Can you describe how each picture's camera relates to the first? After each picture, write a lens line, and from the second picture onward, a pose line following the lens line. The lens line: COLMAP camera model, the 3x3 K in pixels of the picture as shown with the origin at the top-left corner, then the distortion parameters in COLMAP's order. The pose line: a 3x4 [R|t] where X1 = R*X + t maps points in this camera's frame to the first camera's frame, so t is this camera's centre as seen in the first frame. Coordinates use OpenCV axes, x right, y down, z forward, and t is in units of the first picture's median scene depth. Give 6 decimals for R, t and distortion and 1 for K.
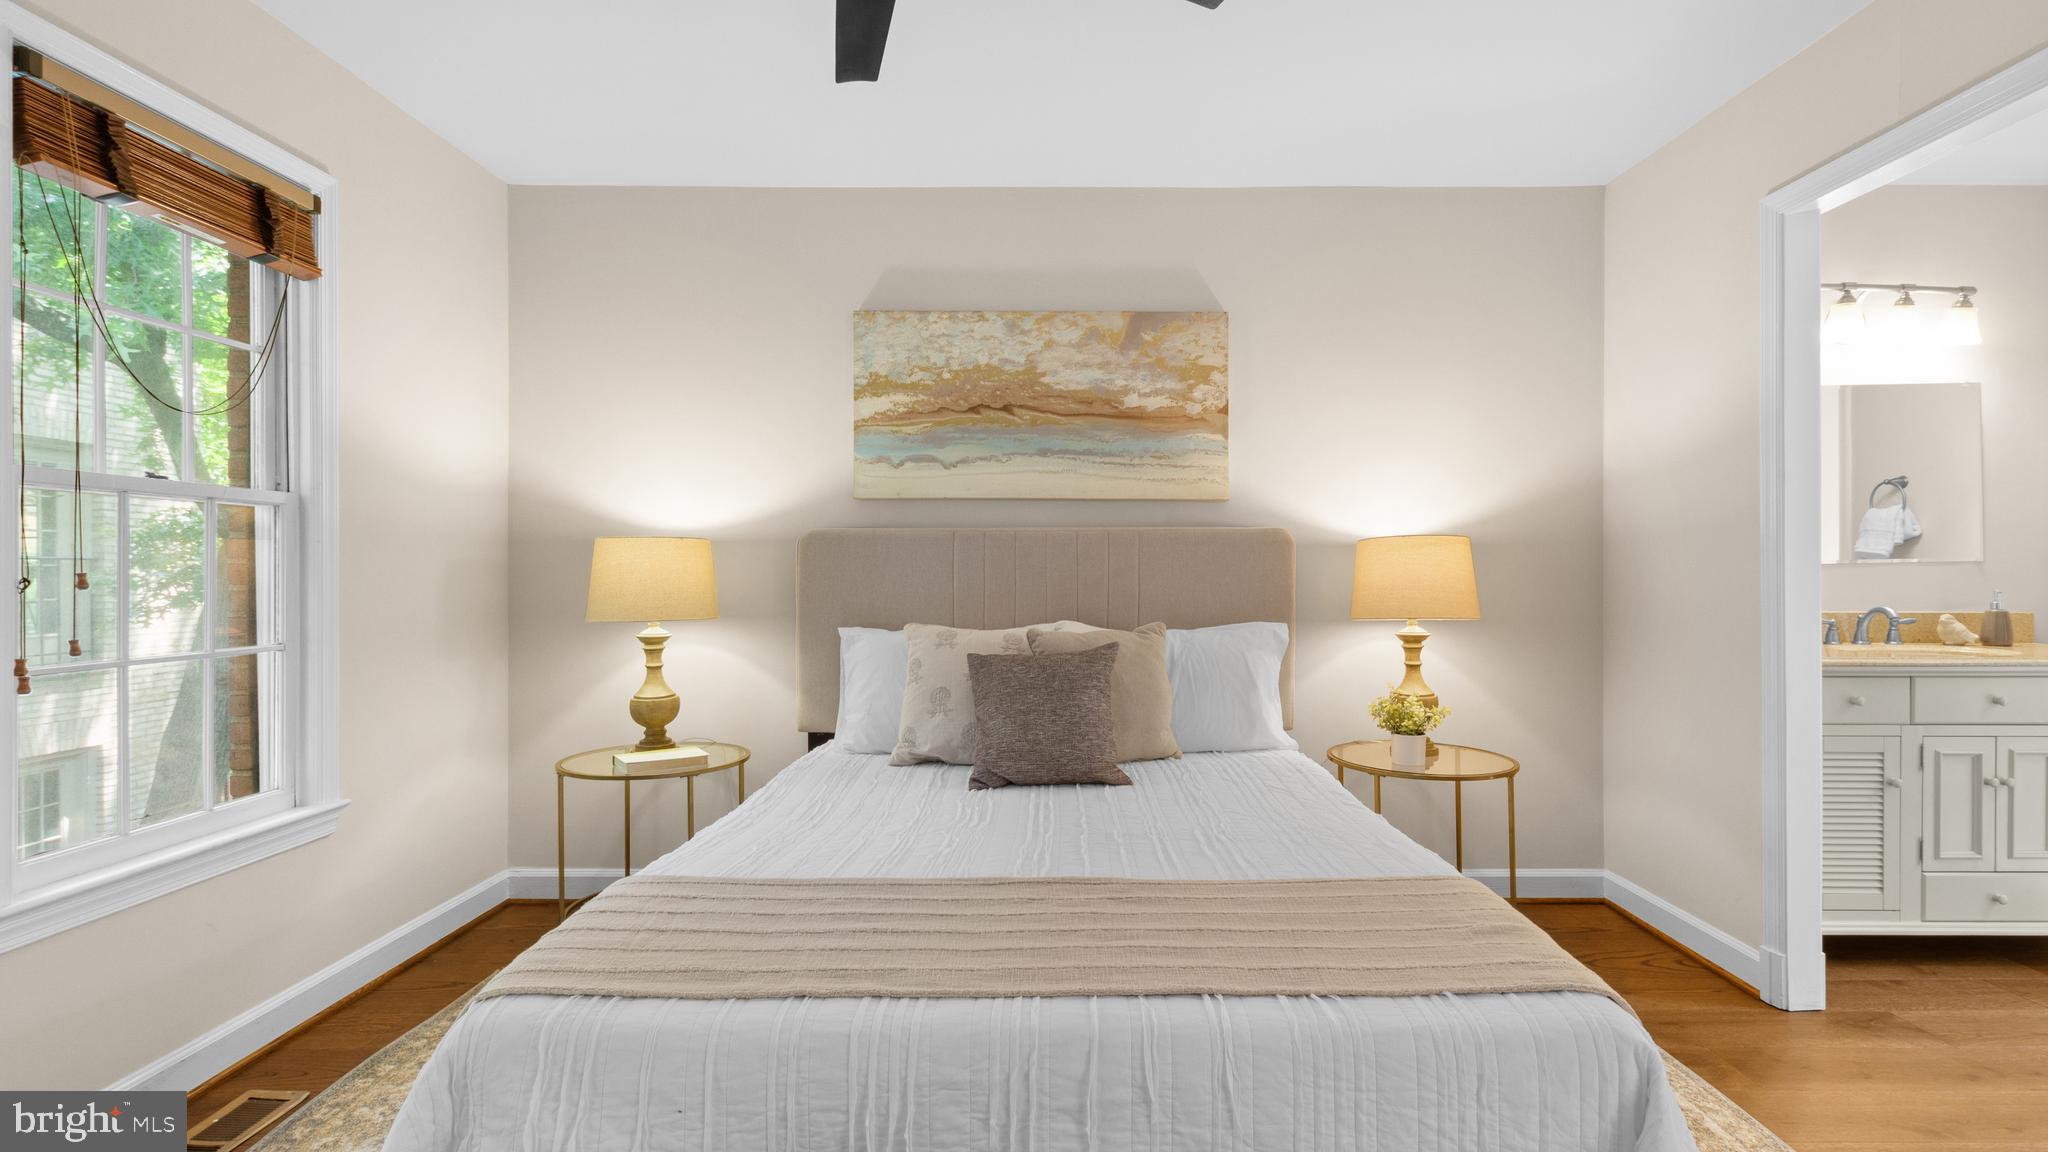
lens RADIAL K [[952.5, 0, 1043.6], [0, 952.5, 569.9], [0, 0, 1]] dist [0.006549, -0.003135]
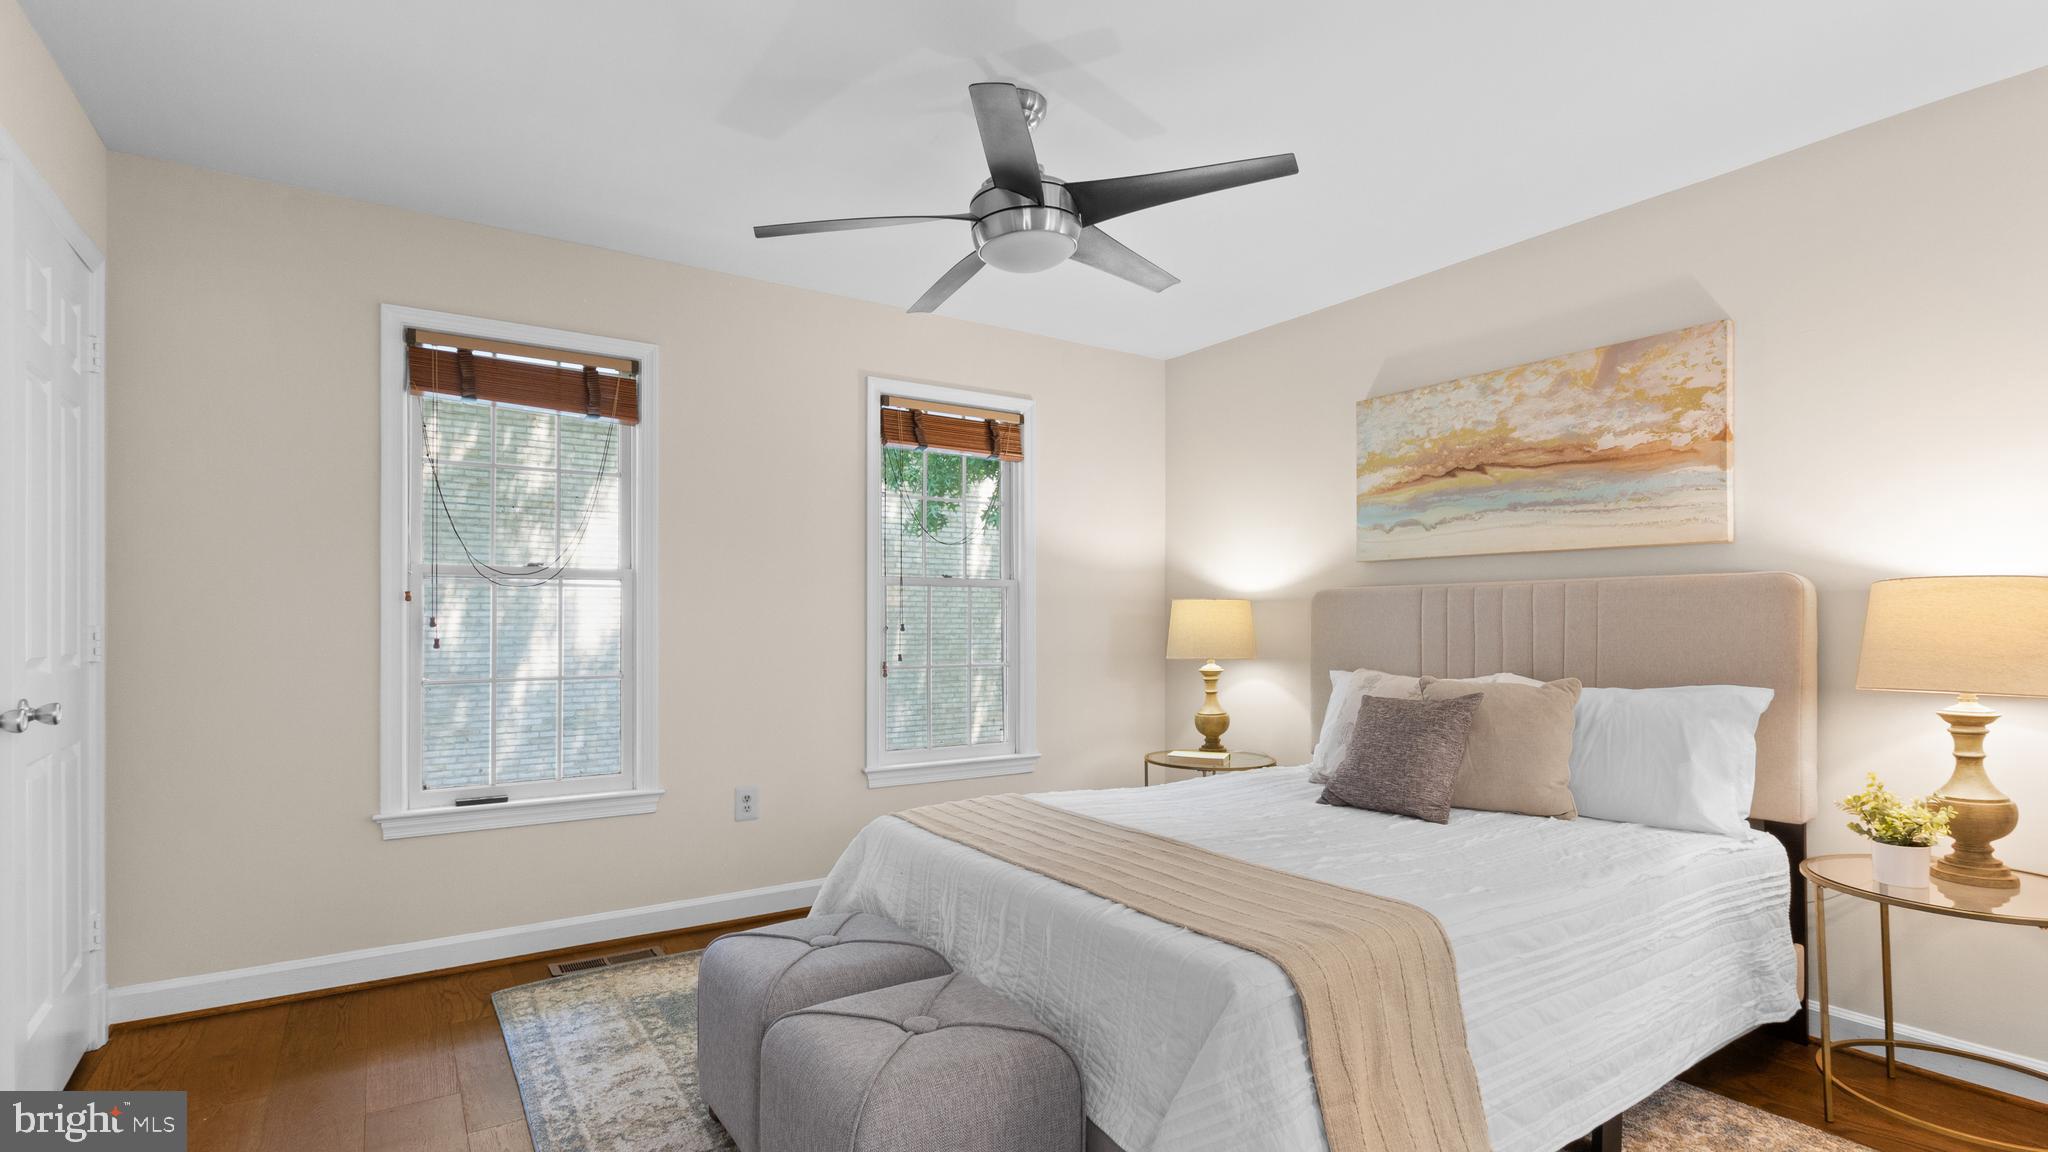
lens RADIAL K [[952.5, 0, 1030.7], [0, 952.5, 625.5], [0, 0, 1]] dist [0.006549, -0.003135]
pose [[0.557080, 0.004127, -0.830448, 0.555514], [0.001531, 0.999981, 0.005996, -0.004351], [0.830457, -0.004611, 0.557063, 0.010792]]
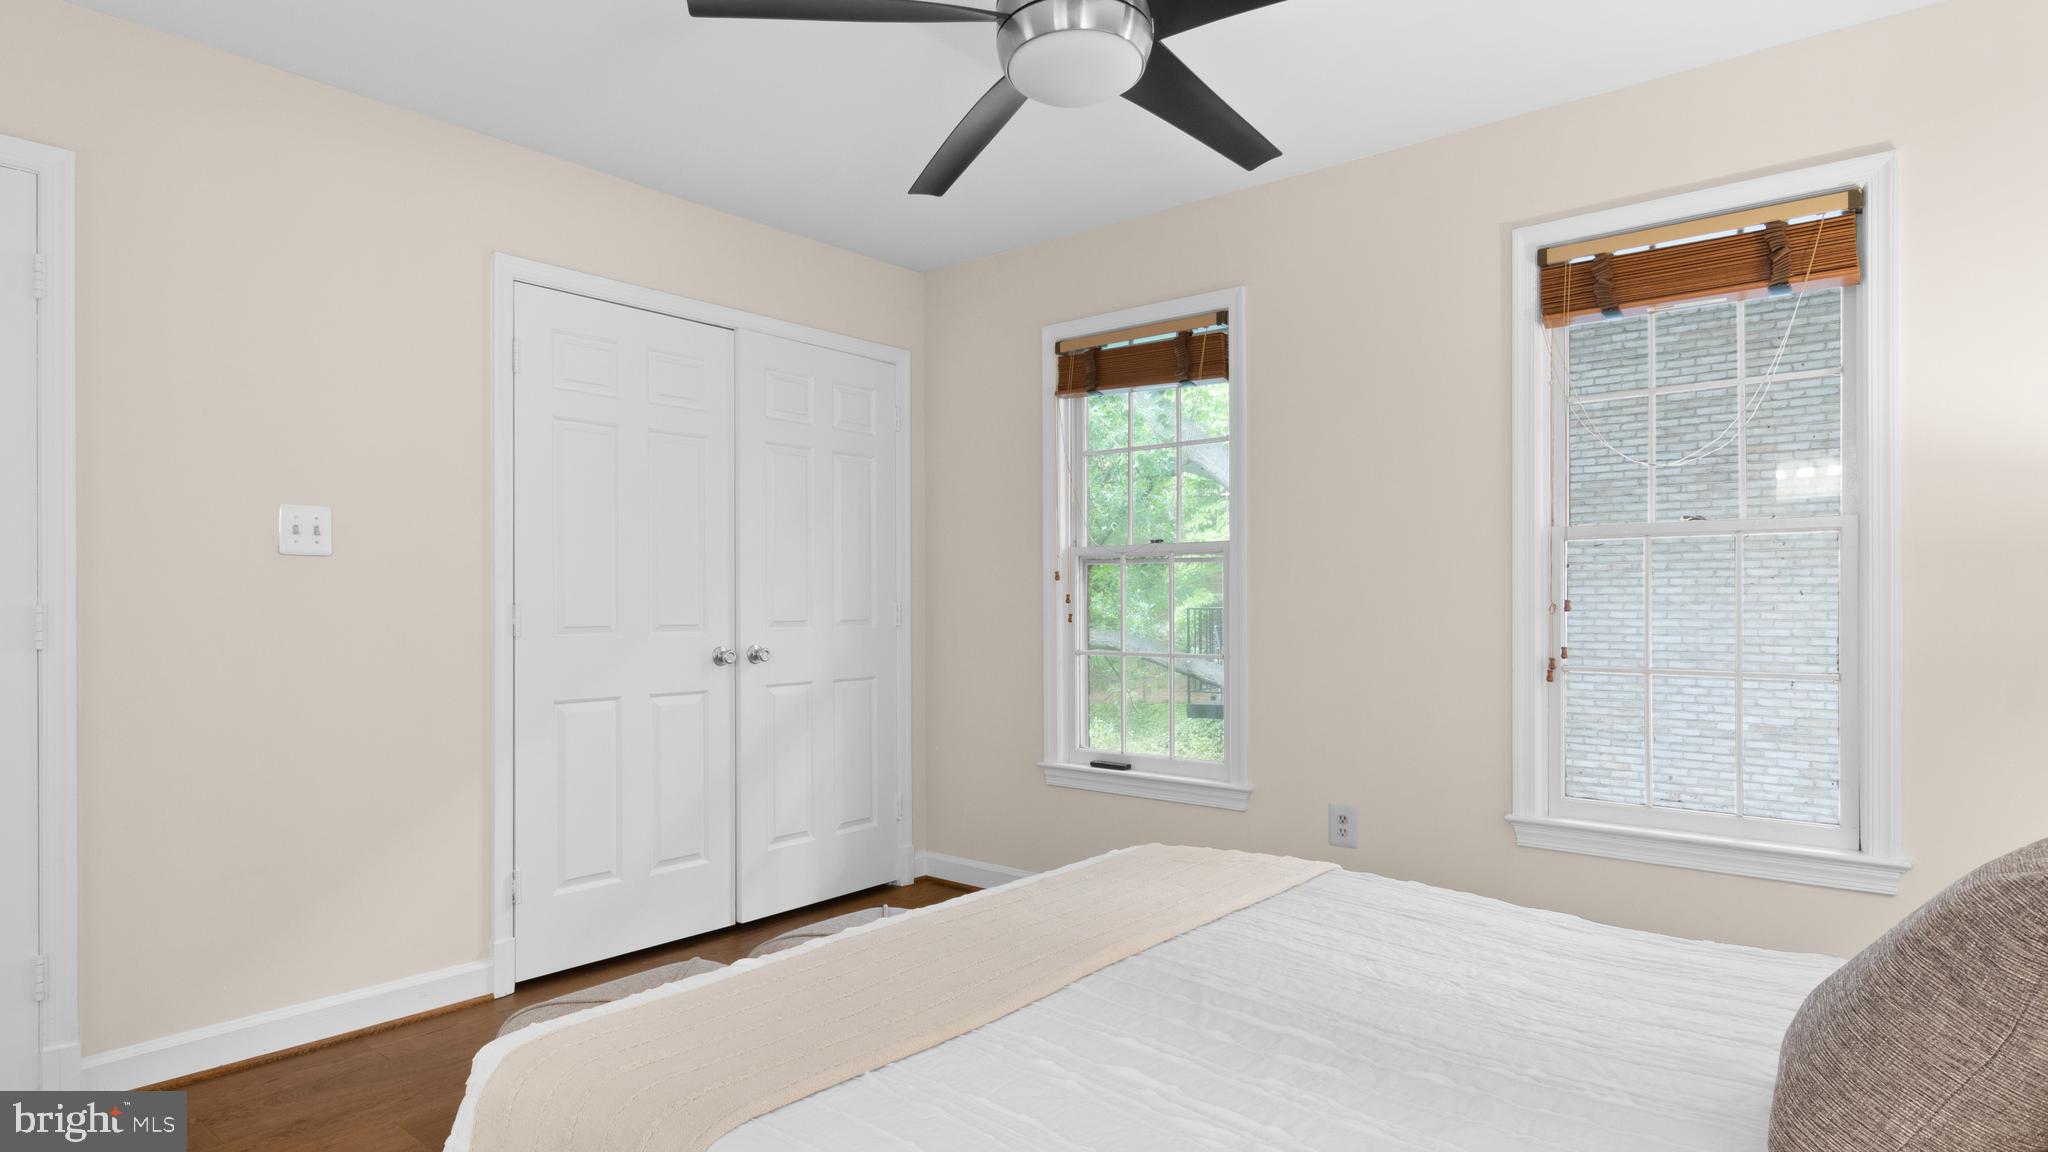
lens RADIAL K [[1104.2, 0, 1015.5], [0, 1104.2, 605.0], [0, 0, 1]] dist [-0.005662, -0.002065]
pose [[-0.633027, 0.003462, -0.774122, 0.427869], [0.002990, 0.999993, 0.002027, 0.002217], [0.774124, -0.001032, -0.633033, 0.786702]]
